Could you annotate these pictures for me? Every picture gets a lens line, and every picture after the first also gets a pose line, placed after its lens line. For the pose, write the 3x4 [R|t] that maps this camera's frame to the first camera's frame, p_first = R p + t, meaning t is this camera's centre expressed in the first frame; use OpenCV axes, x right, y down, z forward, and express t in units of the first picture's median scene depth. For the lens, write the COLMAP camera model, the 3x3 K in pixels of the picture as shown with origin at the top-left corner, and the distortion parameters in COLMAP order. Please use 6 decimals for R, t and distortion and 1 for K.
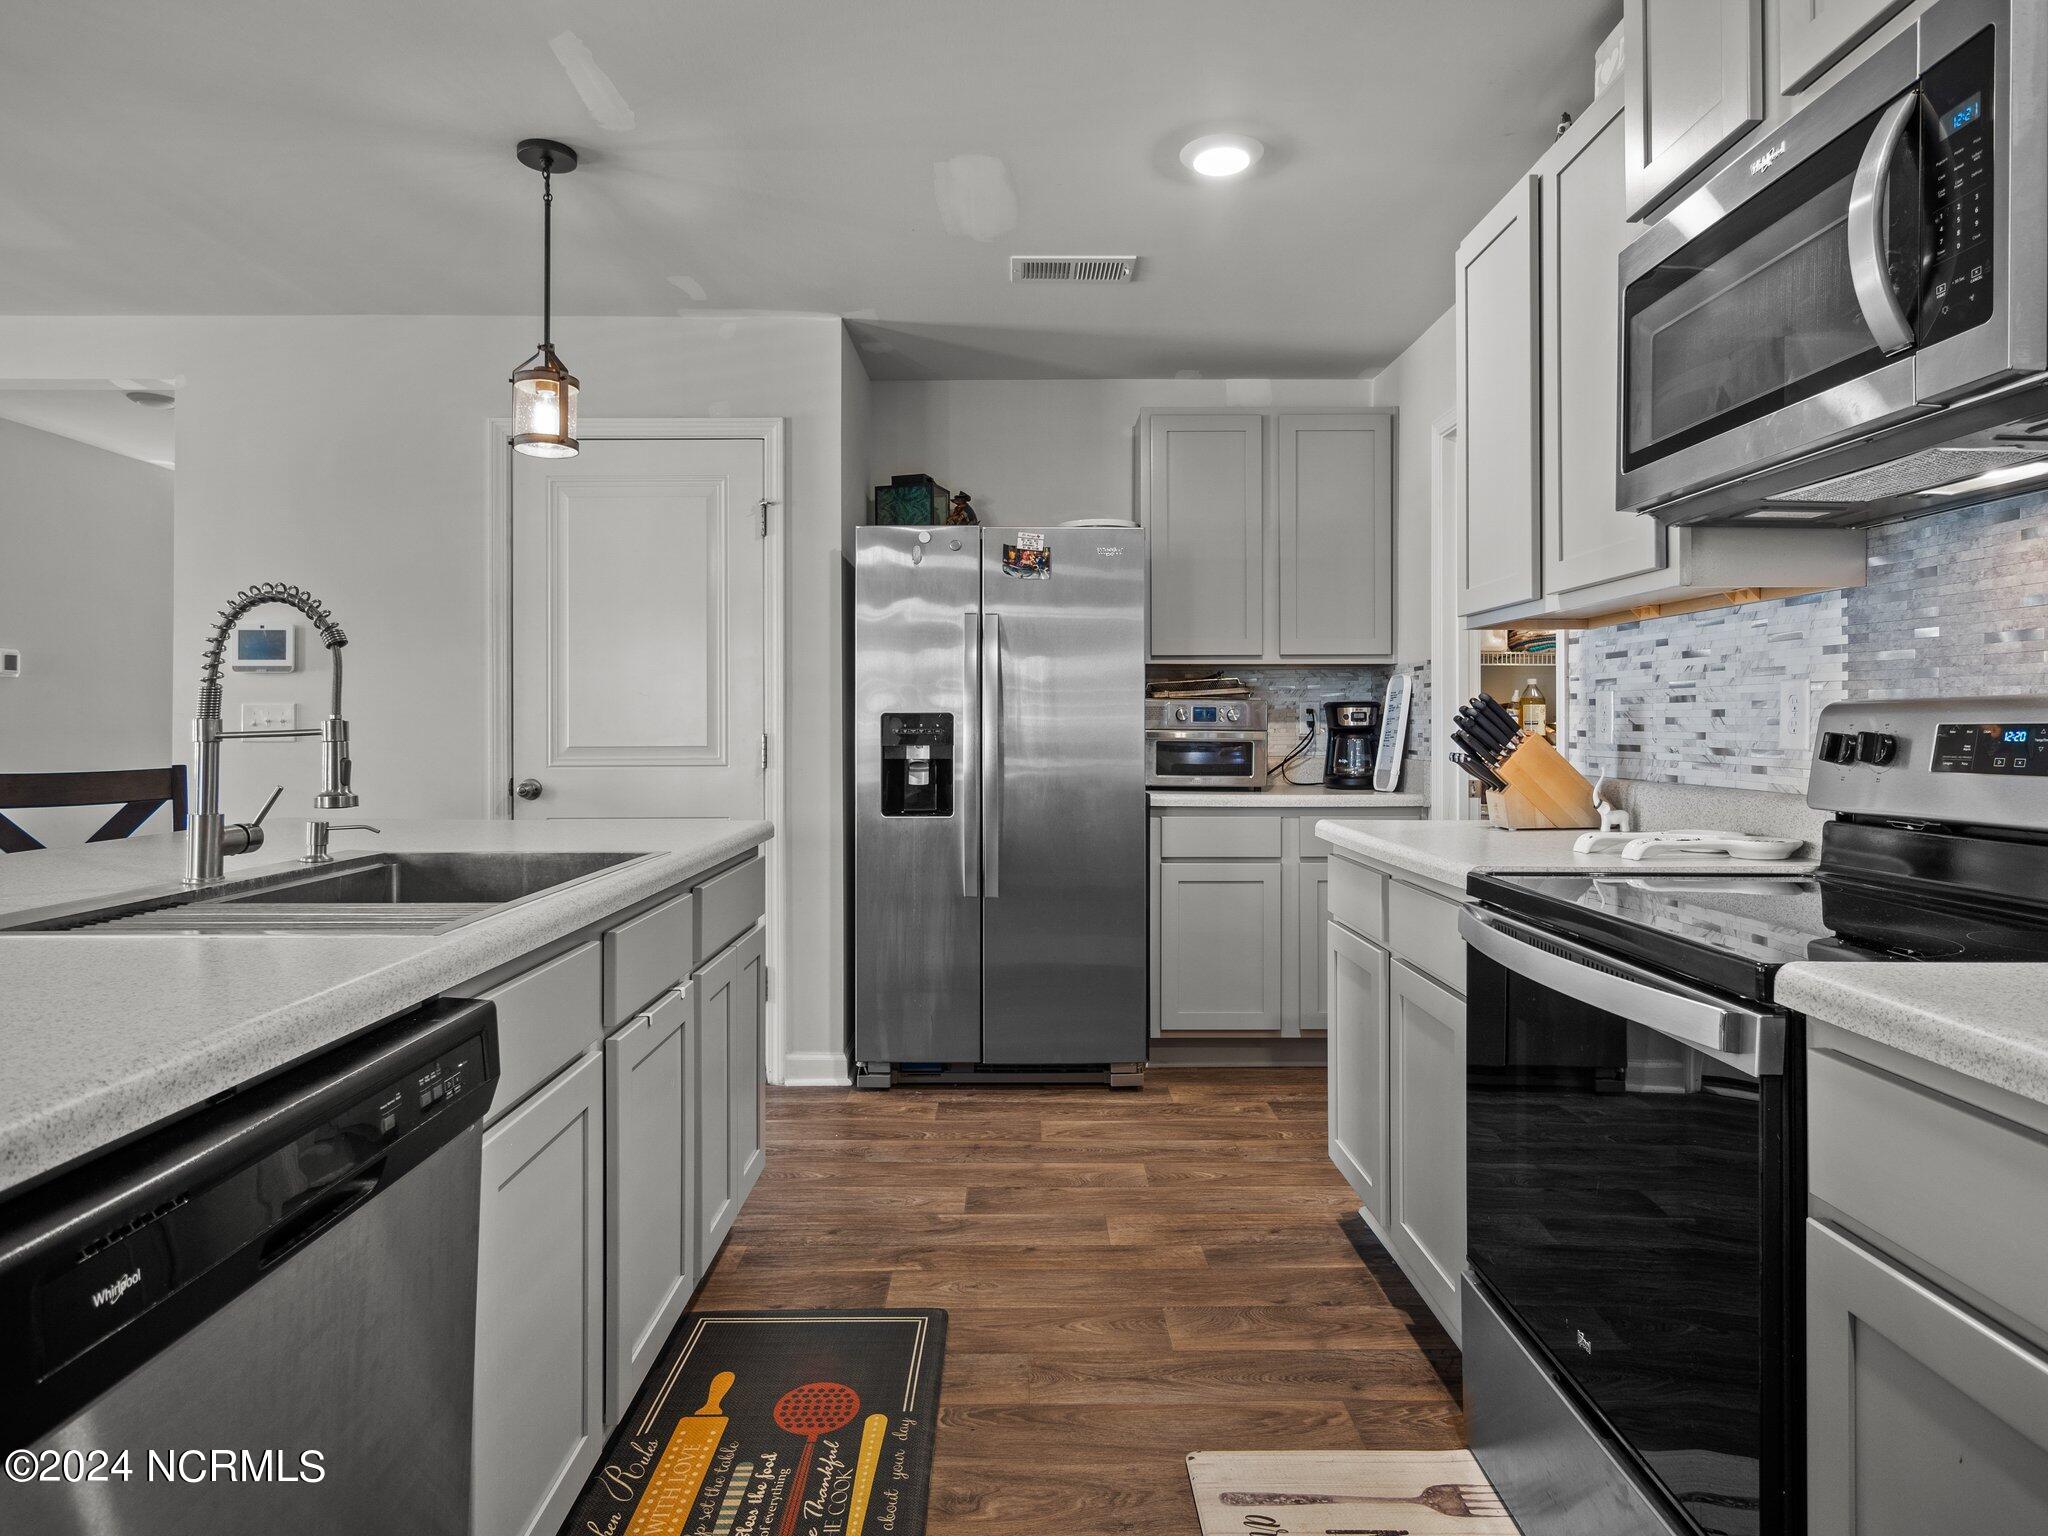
lens RADIAL K [[1197.5, 0, 1027.1], [0, 1197.5, 720.3], [0, 0, 1]] dist [0.002653, -0.000462]
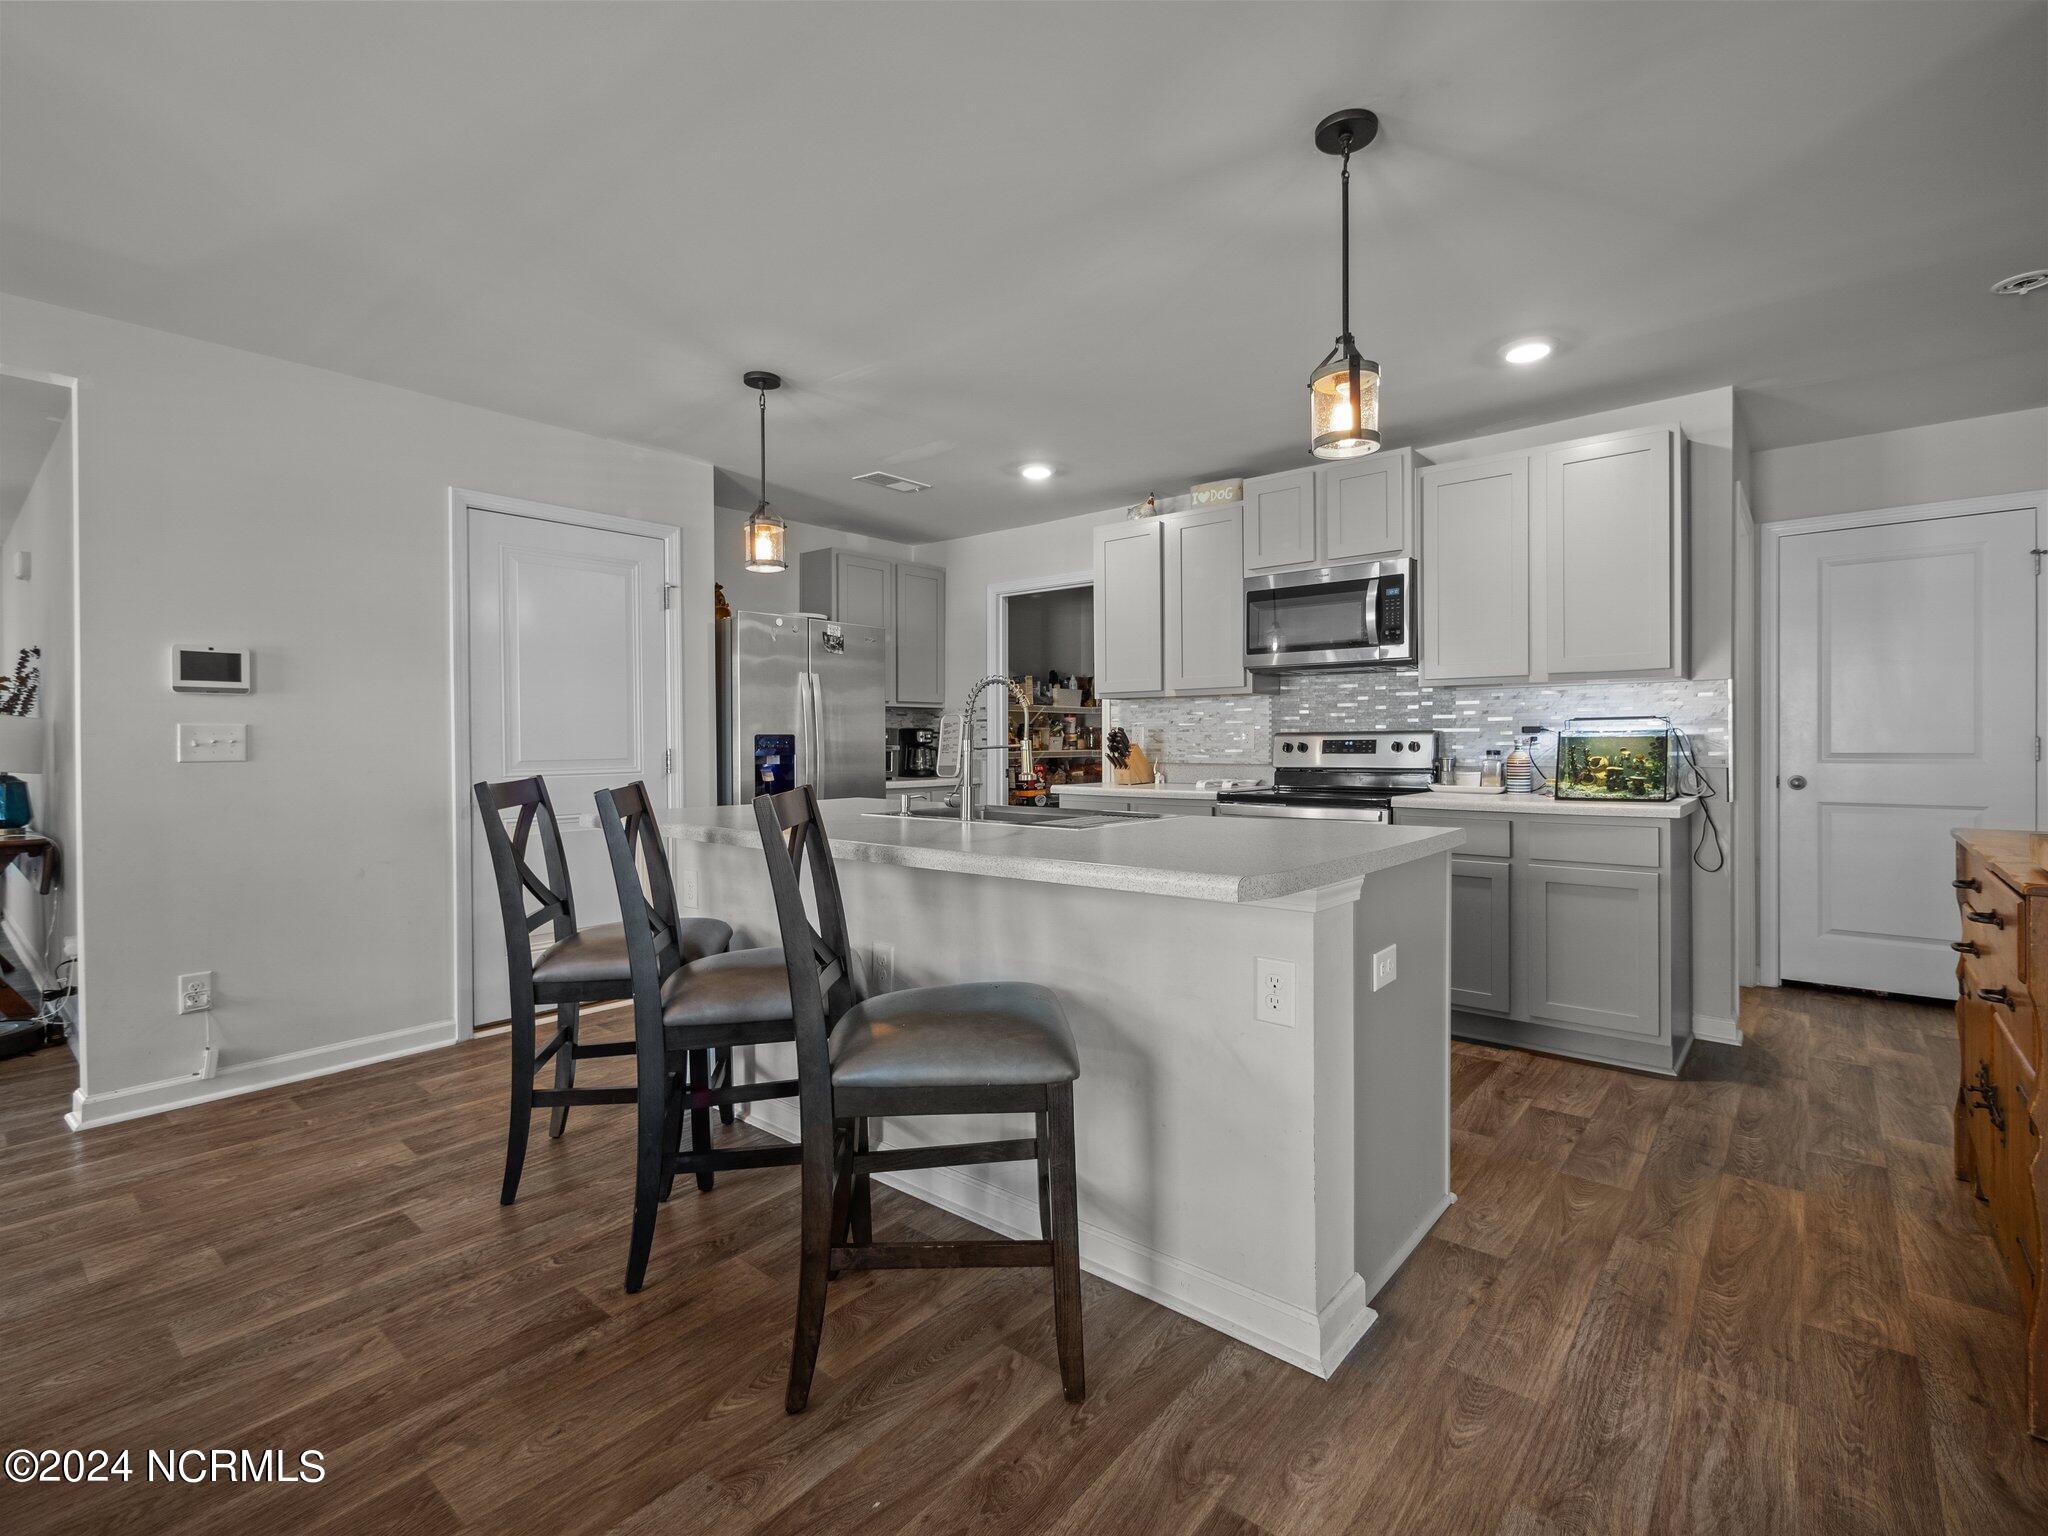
lens RADIAL K [[950.3, 0, 1034.8], [0, 950.3, 746.4], [0, 0, 1]] dist [-0.001128, -0.000554]
pose [[0.648472, -0.008102, 0.761195, -1.137692], [0.001419, 0.999954, 0.009435, -0.003029], [-0.761237, -0.005038, 0.648454, -0.081379]]
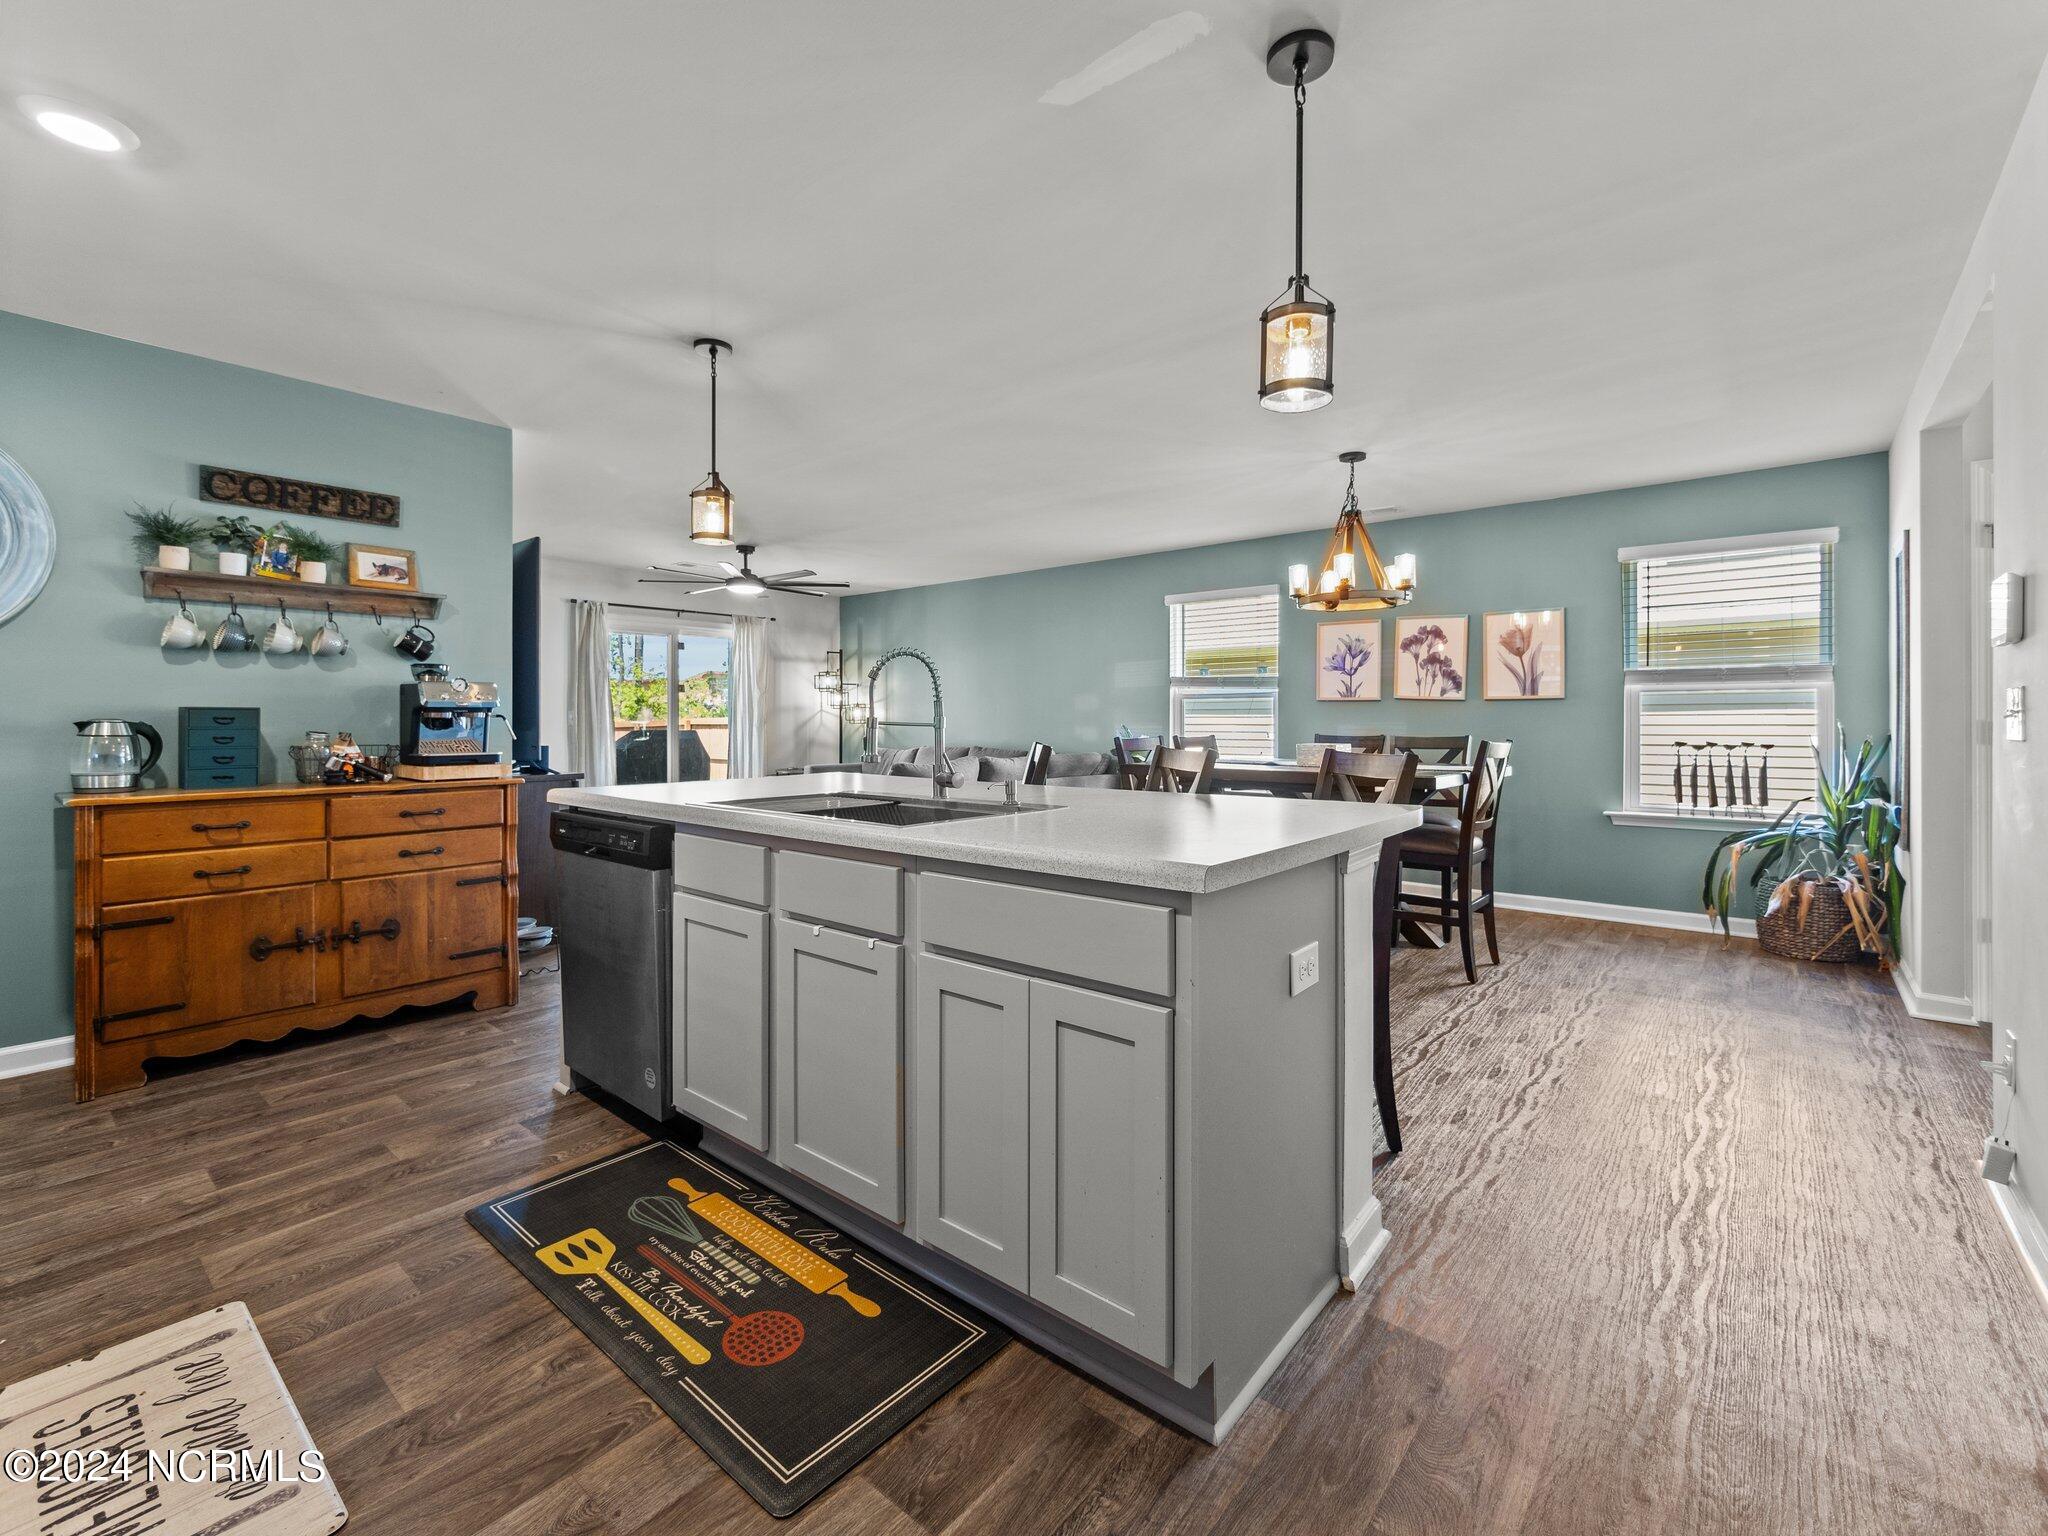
lens RADIAL K [[892.7, 0, 1025.7], [0, 892.7, 722.0], [0, 0, 1]] dist [-0.001750, -0.000695]
pose [[-0.651065, -0.000761, -0.759021, 0.217315], [0.004261, 0.999980, -0.004658, 0.009229], [0.759010, -0.006267, -0.651049, 1.285196]]
